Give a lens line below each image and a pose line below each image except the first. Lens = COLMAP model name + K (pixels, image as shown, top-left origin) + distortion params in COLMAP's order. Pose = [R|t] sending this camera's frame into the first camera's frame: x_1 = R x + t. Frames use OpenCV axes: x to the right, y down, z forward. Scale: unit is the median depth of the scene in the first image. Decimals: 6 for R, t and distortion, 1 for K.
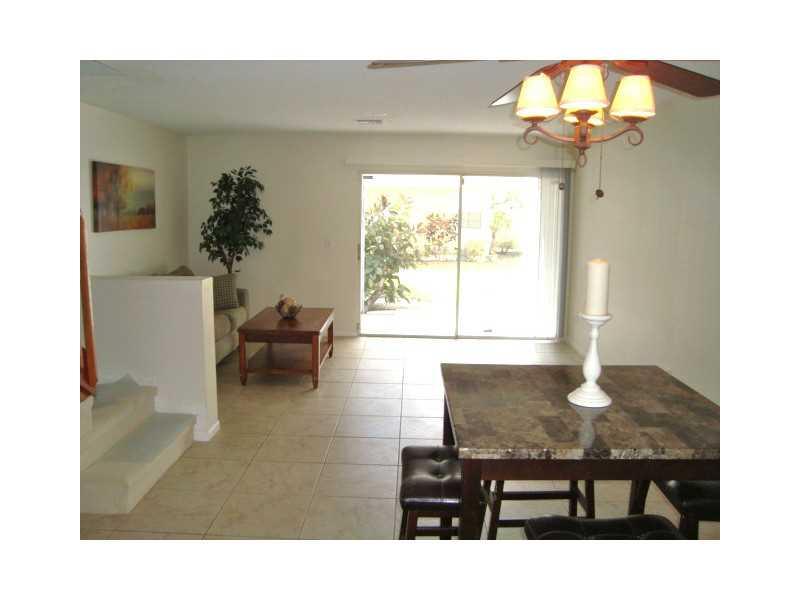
lens RADIAL K [[623.7, 0, 400.0], [0, 623.7, 300.0], [0, 0, 1]] dist [-0.215285, 0.296673]
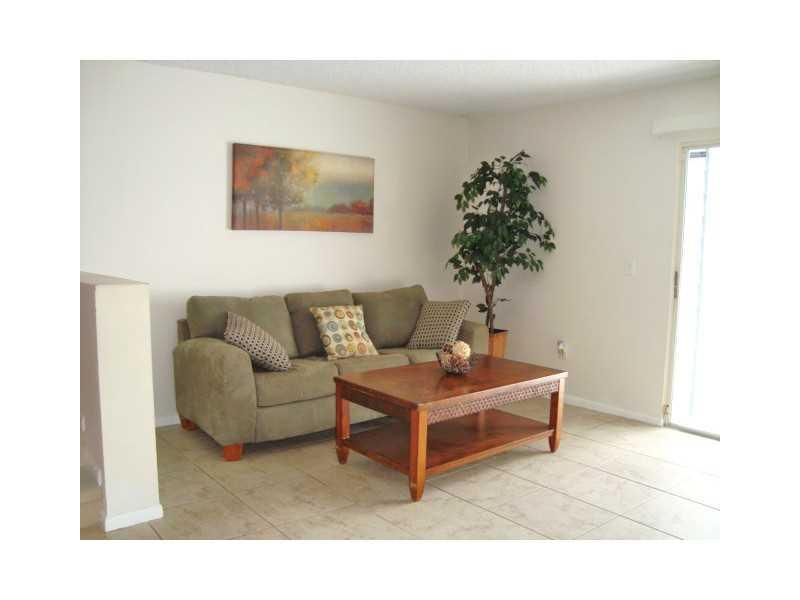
lens RADIAL K [[623.7, 0, 400.0], [0, 623.7, 300.0], [0, 0, 1]] dist [-0.215285, 0.296673]
pose [[0.655300, 0.076131, -0.751523, 0.202238], [-0.120587, 0.992692, -0.004586, -0.029730], [0.745682, 0.093629, 0.659691, 0.453887]]
